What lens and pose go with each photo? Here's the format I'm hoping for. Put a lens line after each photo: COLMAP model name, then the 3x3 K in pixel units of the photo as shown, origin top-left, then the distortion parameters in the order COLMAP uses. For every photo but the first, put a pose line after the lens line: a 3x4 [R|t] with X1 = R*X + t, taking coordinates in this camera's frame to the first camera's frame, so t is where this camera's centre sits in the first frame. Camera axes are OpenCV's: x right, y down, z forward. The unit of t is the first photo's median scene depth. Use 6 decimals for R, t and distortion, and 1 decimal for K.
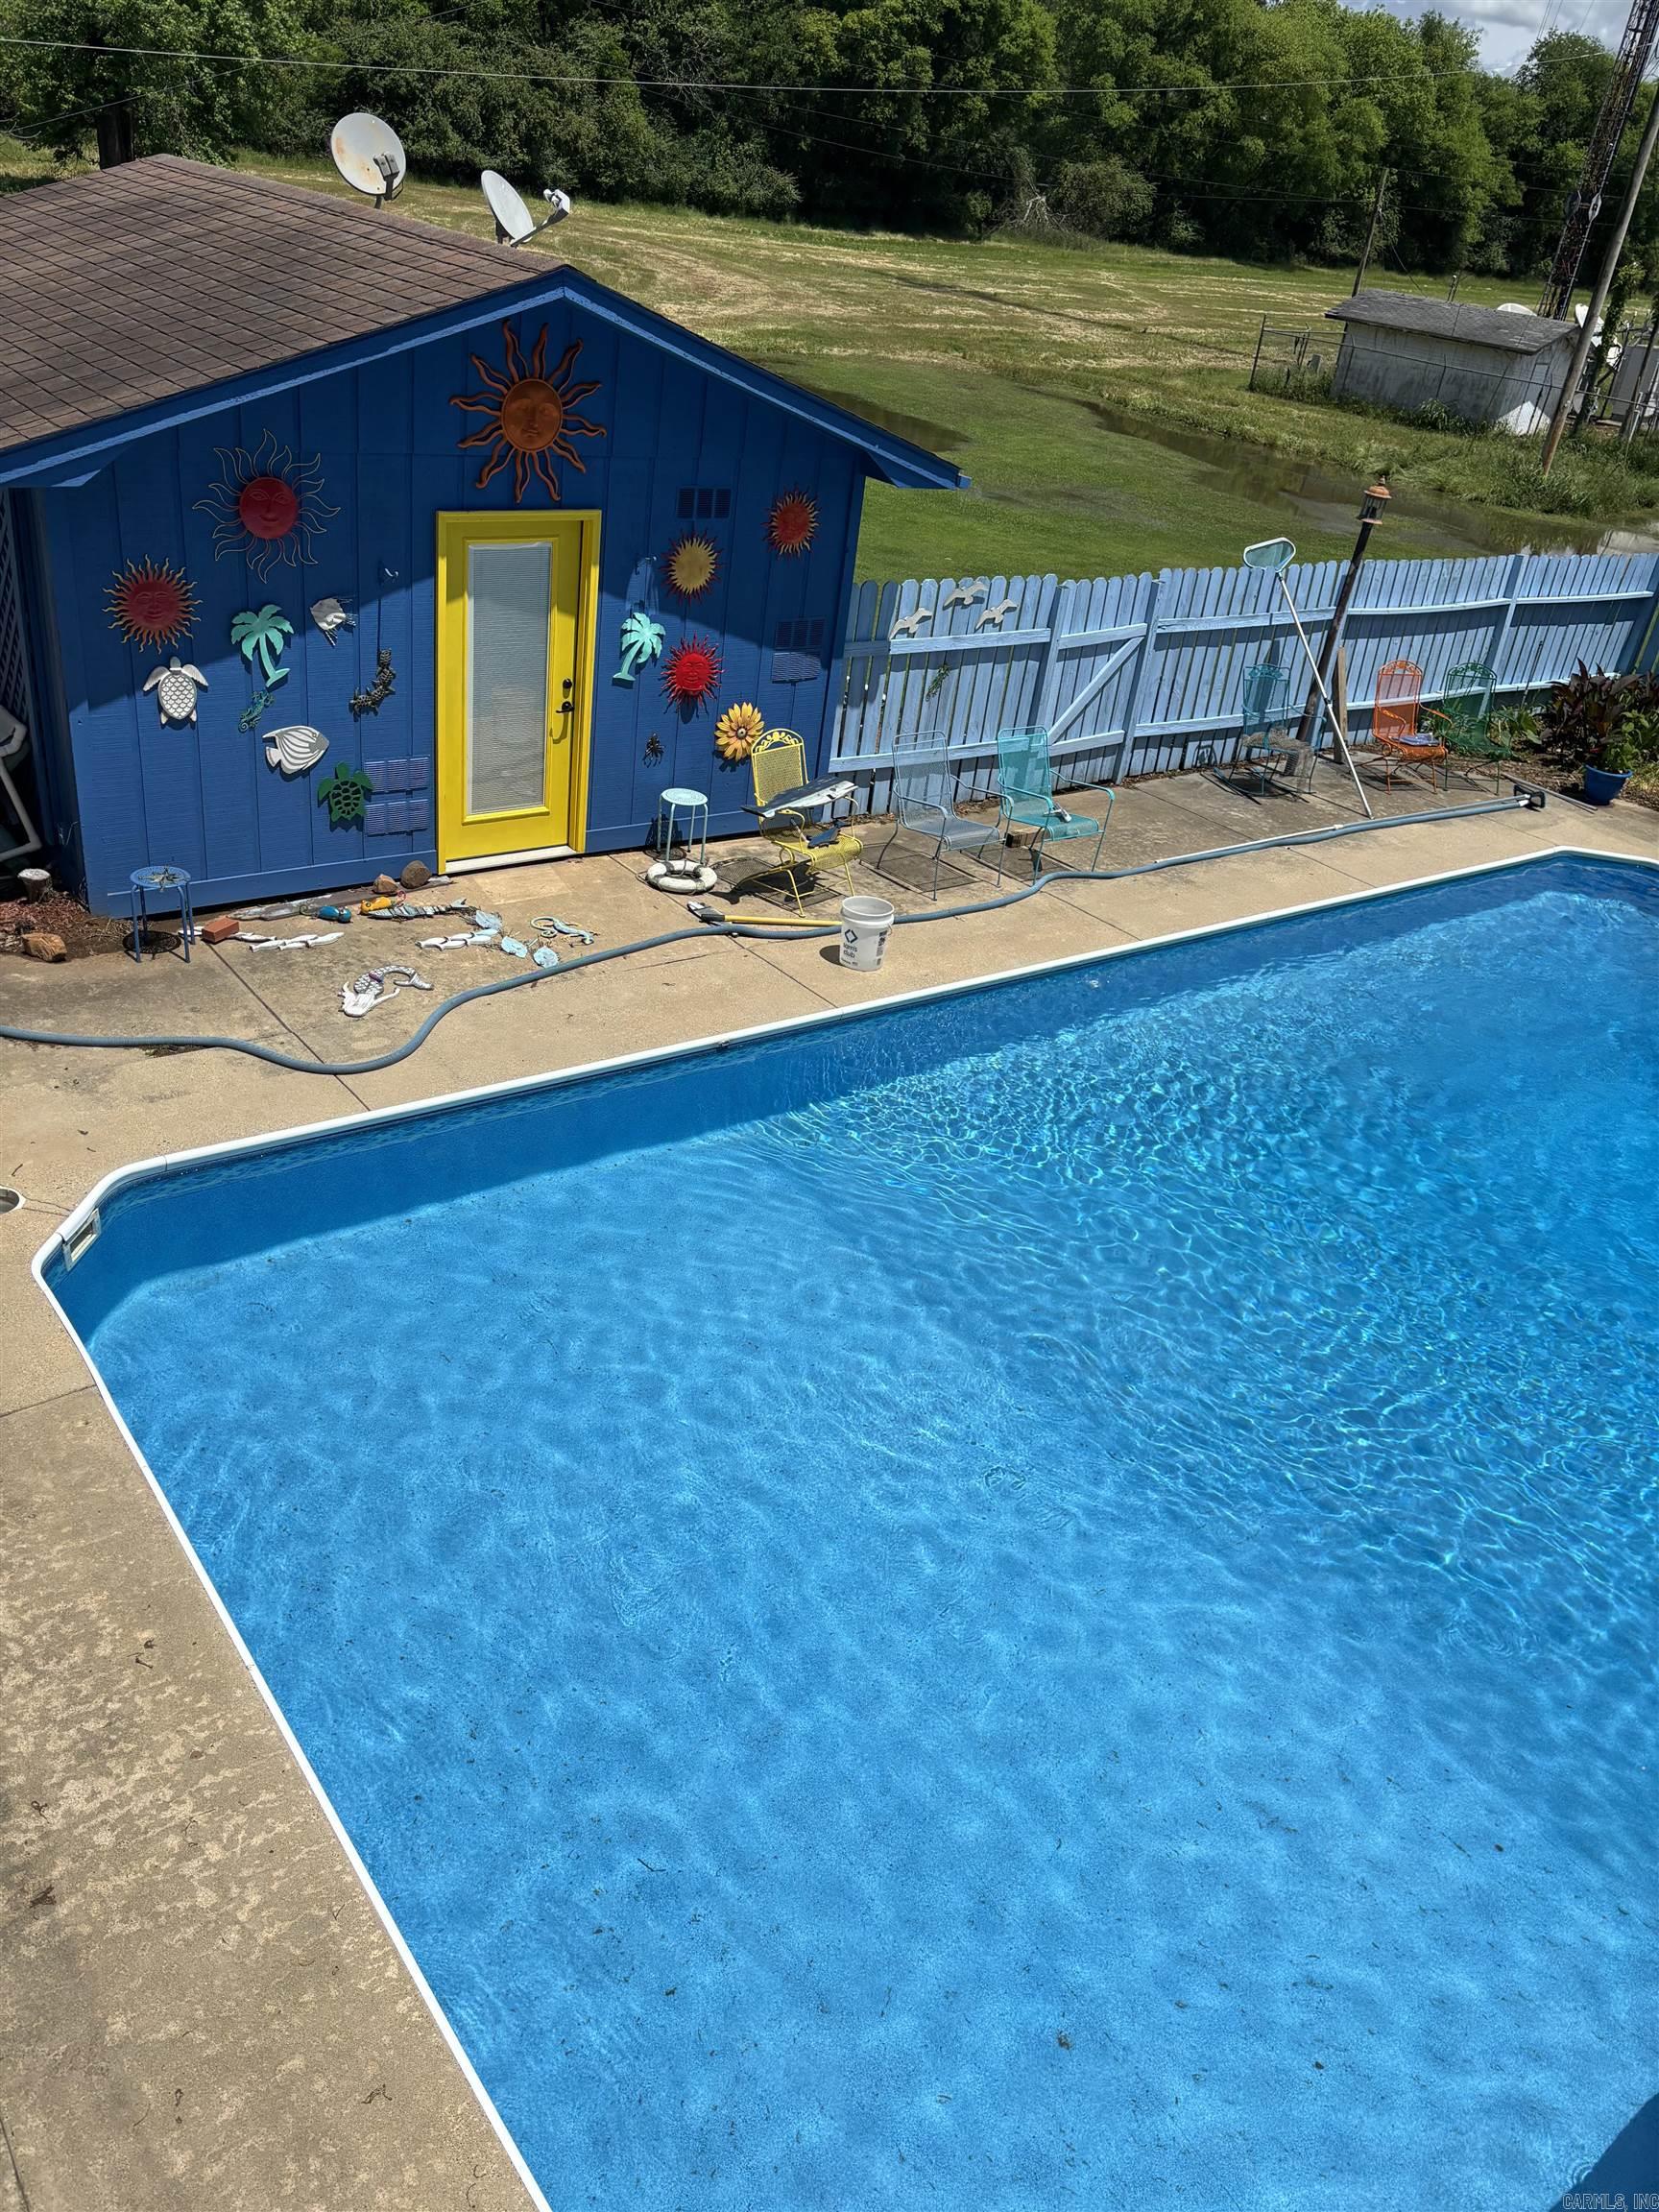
lens RADIAL K [[1670.4, 0, 829.5], [0, 1670.4, 1106.0], [0, 0, 1]] dist [0.013005, -0.001009]
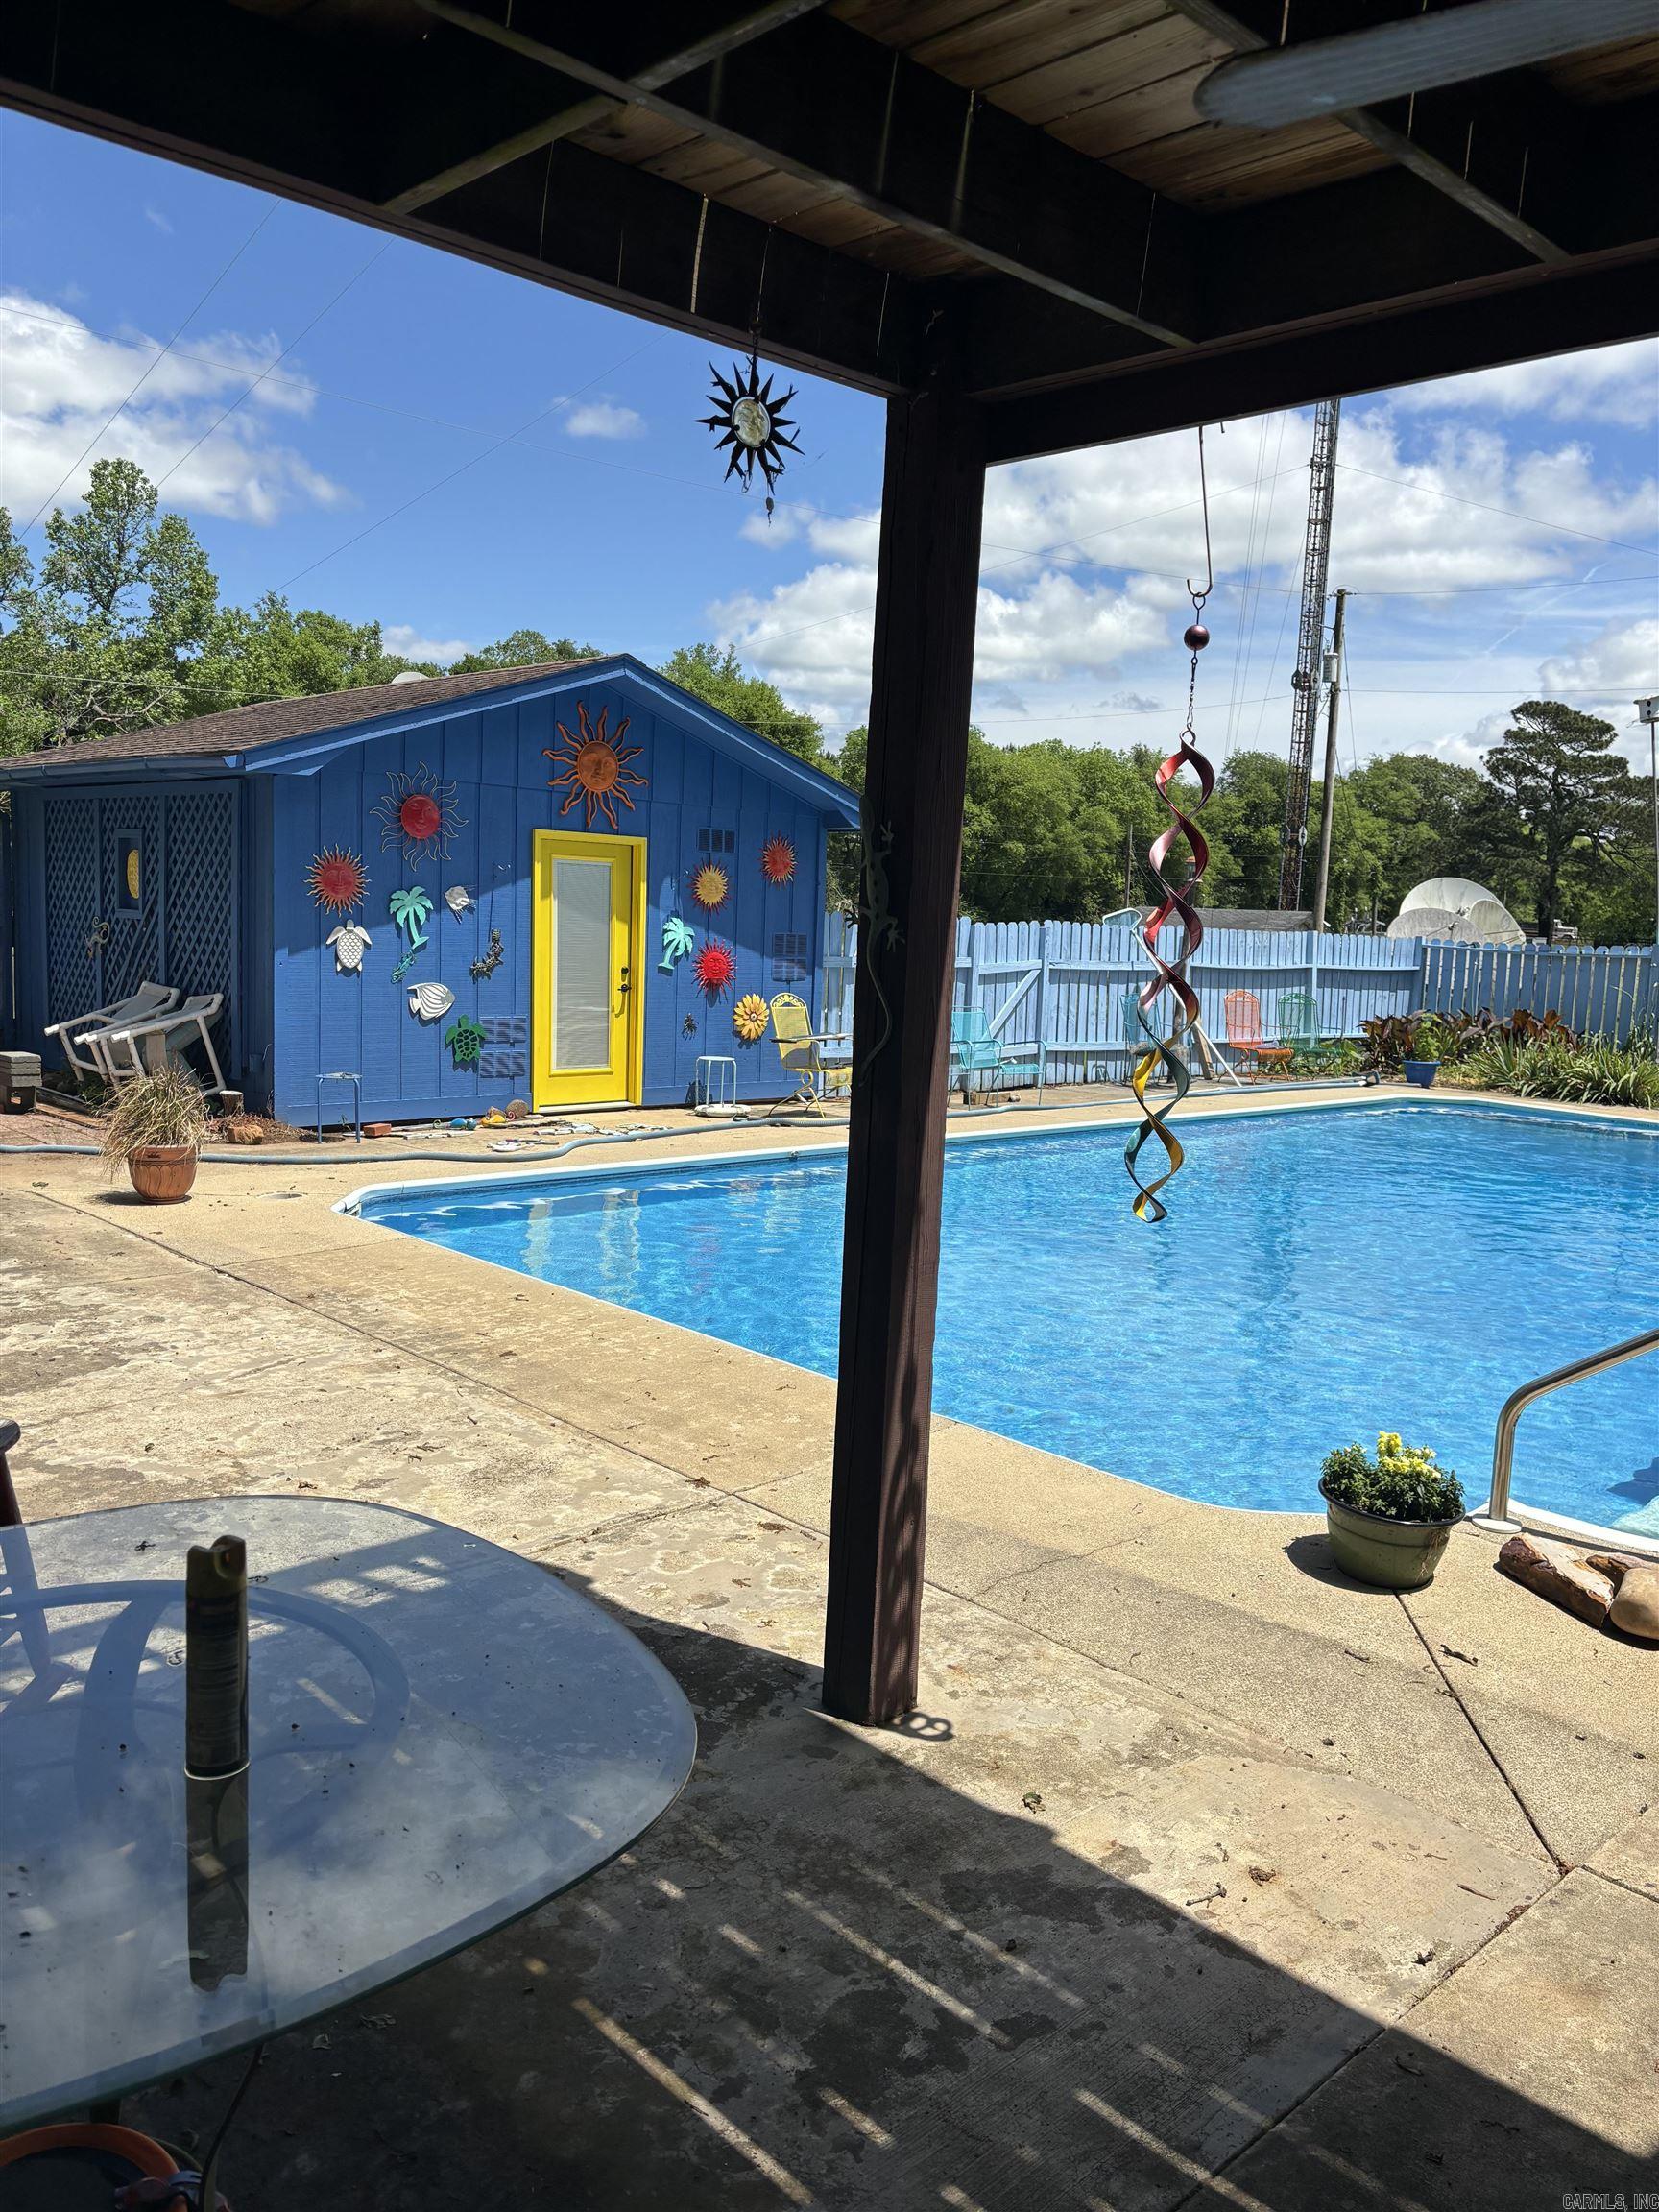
lens RADIAL K [[1640.5, 0, 836.5], [0, 1640.5, 1107.5], [0, 0, 1]] dist [0.114503, -0.001230]
pose [[0.990361, -0.096723, 0.099143, -0.105734], [0.127192, 0.918460, -0.374503, 0.278165], [-0.054836, 0.383504, 0.921910, -0.116378]]
